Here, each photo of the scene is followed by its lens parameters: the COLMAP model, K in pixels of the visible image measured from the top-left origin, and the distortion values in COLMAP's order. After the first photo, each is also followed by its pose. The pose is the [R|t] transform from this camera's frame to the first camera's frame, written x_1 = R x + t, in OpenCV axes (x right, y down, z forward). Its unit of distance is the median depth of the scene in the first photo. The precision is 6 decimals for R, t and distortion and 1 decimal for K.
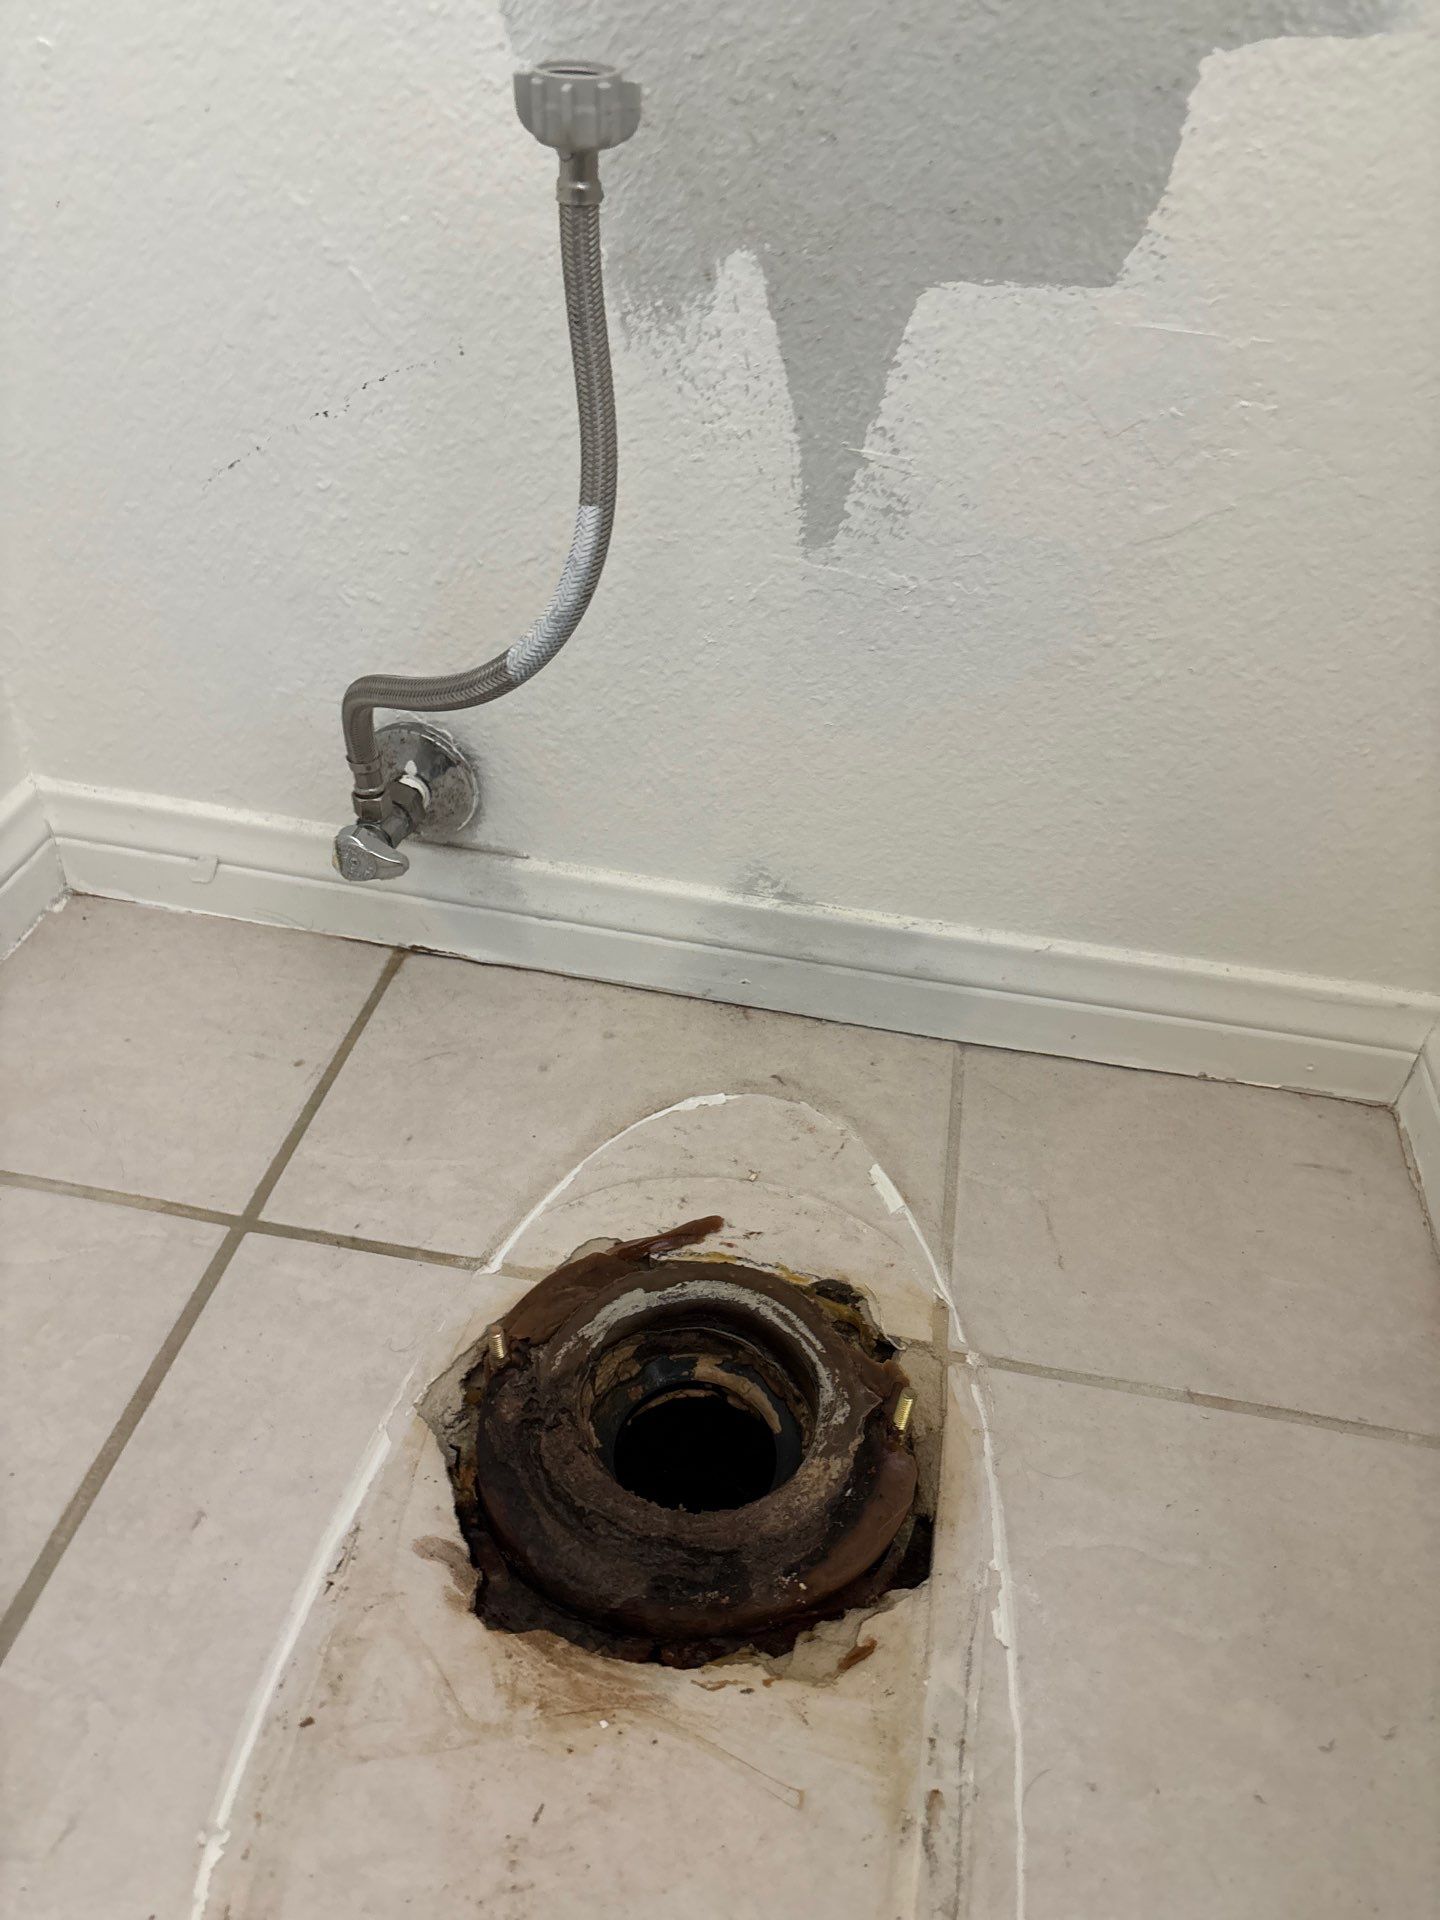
lens RADIAL K [[1464.0, 0, 730.8], [0, 1464.0, 967.3], [0, 0, 1]] dist [0.027596, -0.047255]
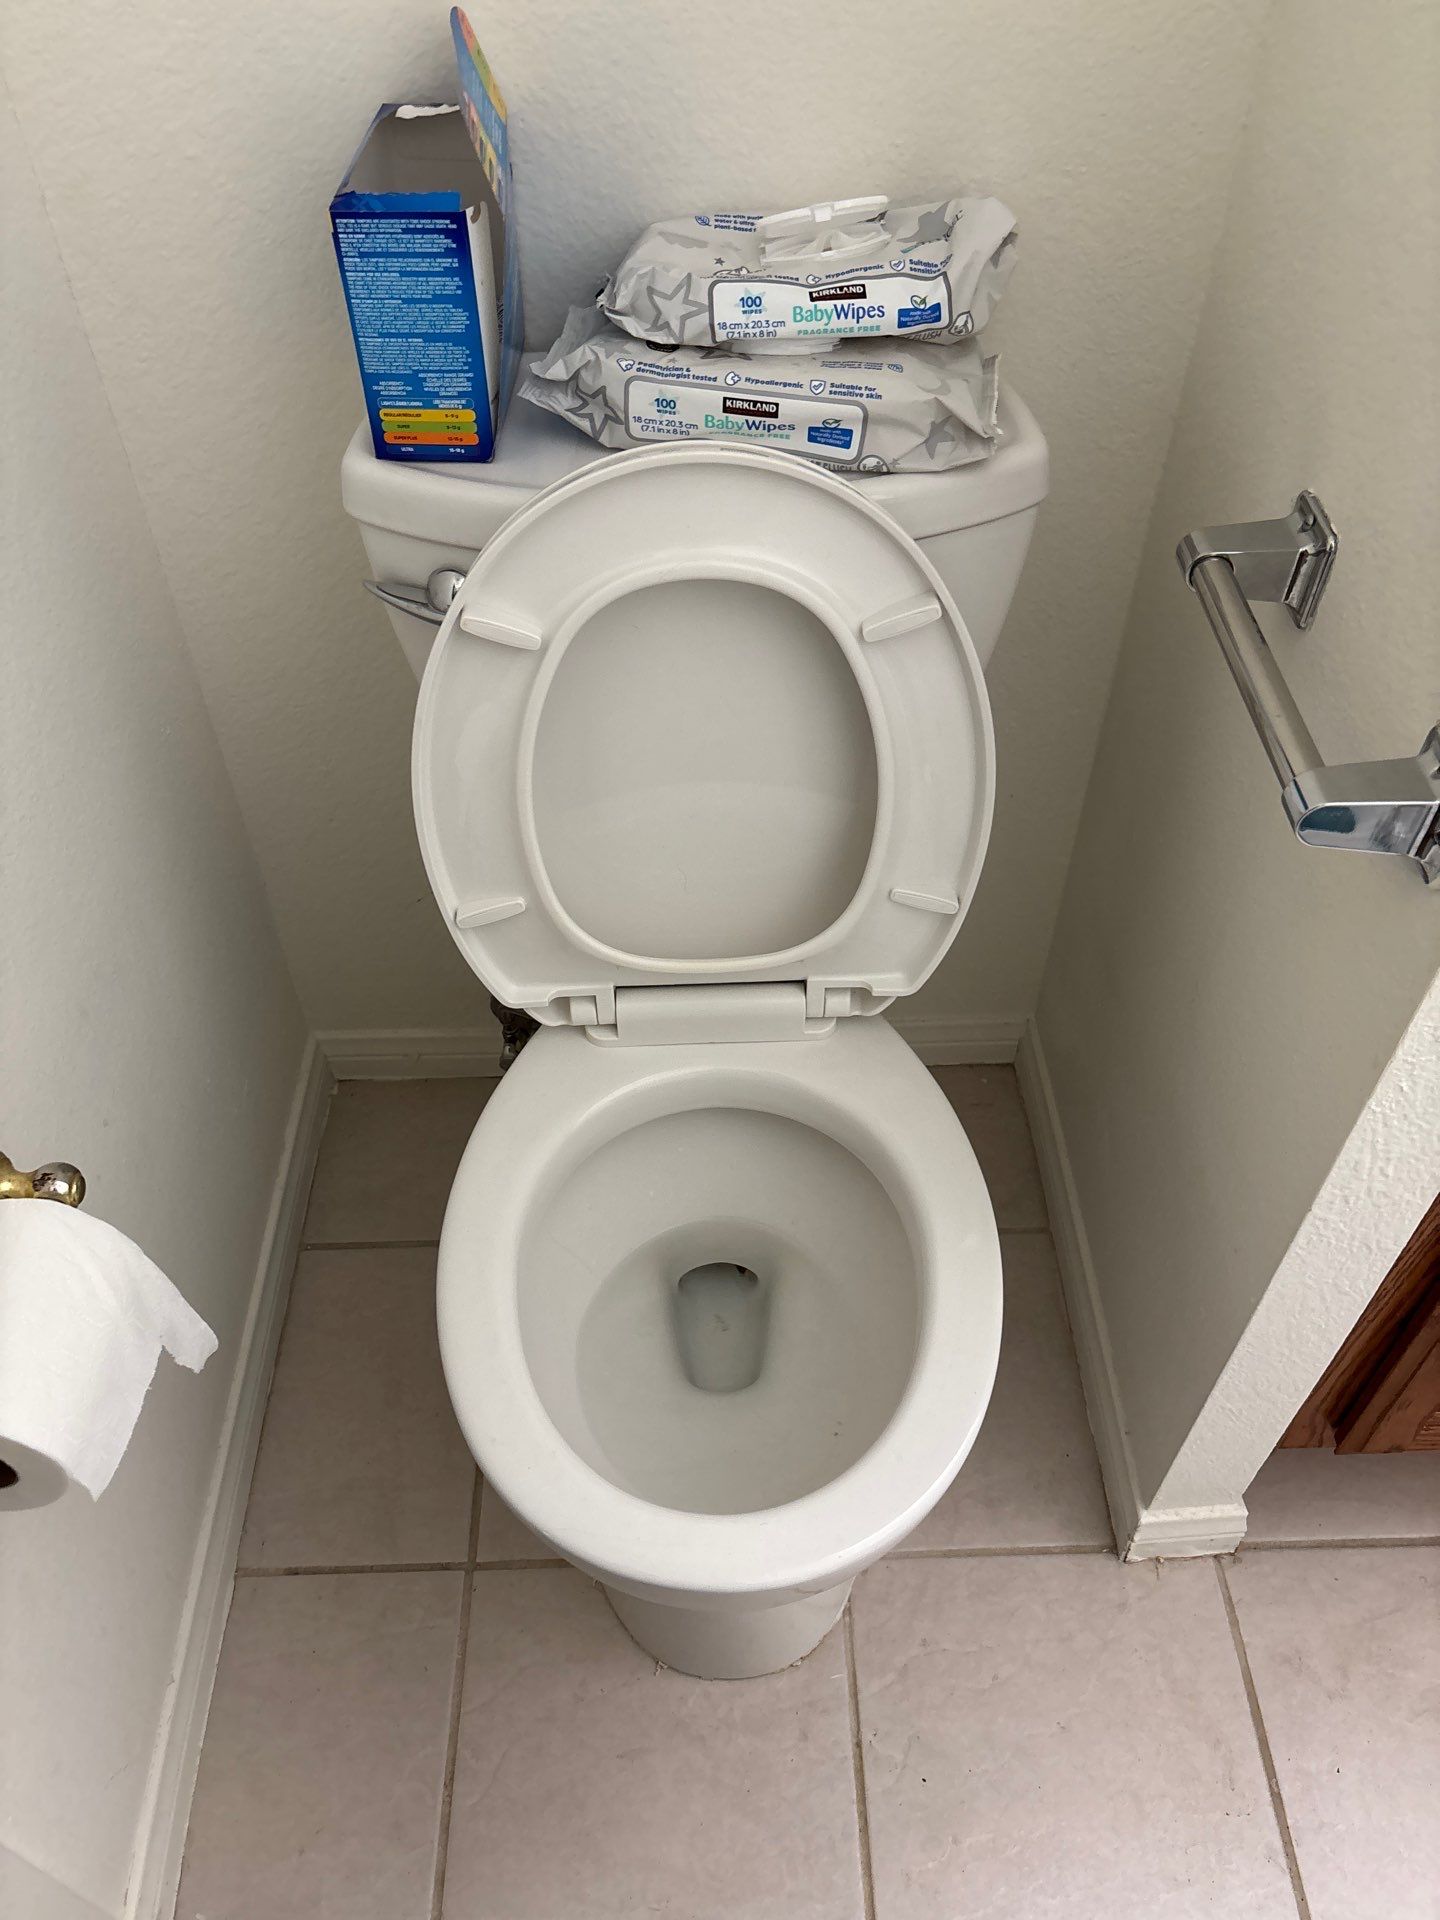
lens RADIAL K [[1464.0, 0, 738.6], [0, 1464.0, 944.0], [0, 0, 1]] dist [0.027596, -0.047255]
pose [[0.977972, -0.192214, 0.081389, -0.083944], [0.177187, 0.970571, 0.163082, -0.595731], [-0.110340, -0.145069, 0.983250, -1.217576]]
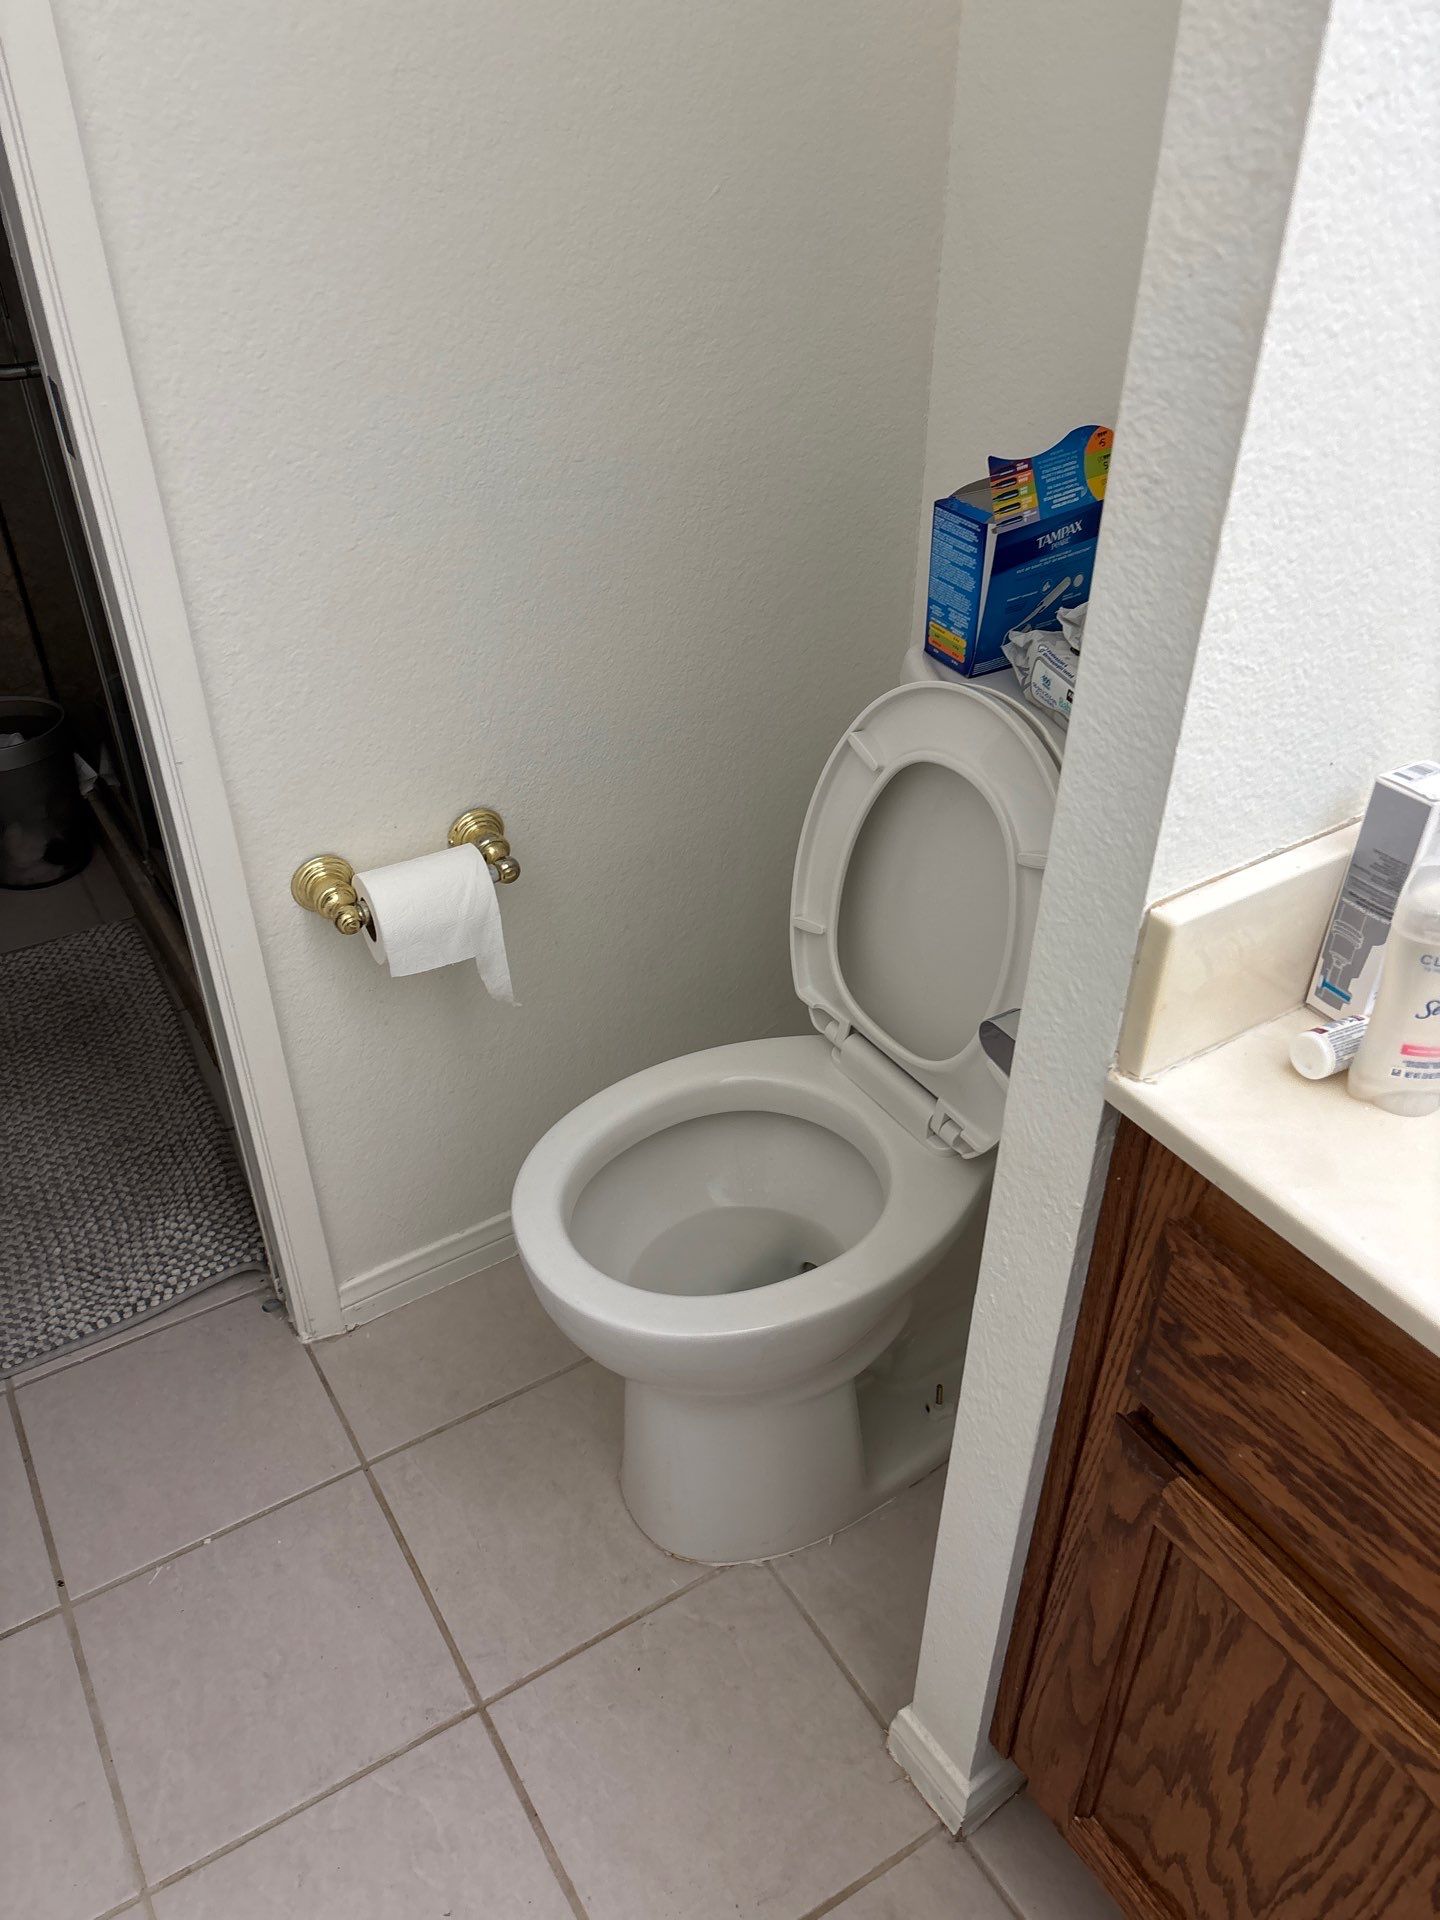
lens RADIAL K [[1464.0, 0, 679.4], [0, 1464.0, 948.8], [0, 0, 1]] dist [0.027596, -0.047255]
pose [[0.644755, 0.364671, -0.671793, 1.273551], [-0.418750, 0.903760, 0.088694, -0.506580], [0.639484, 0.224127, 0.735409, -1.514216]]
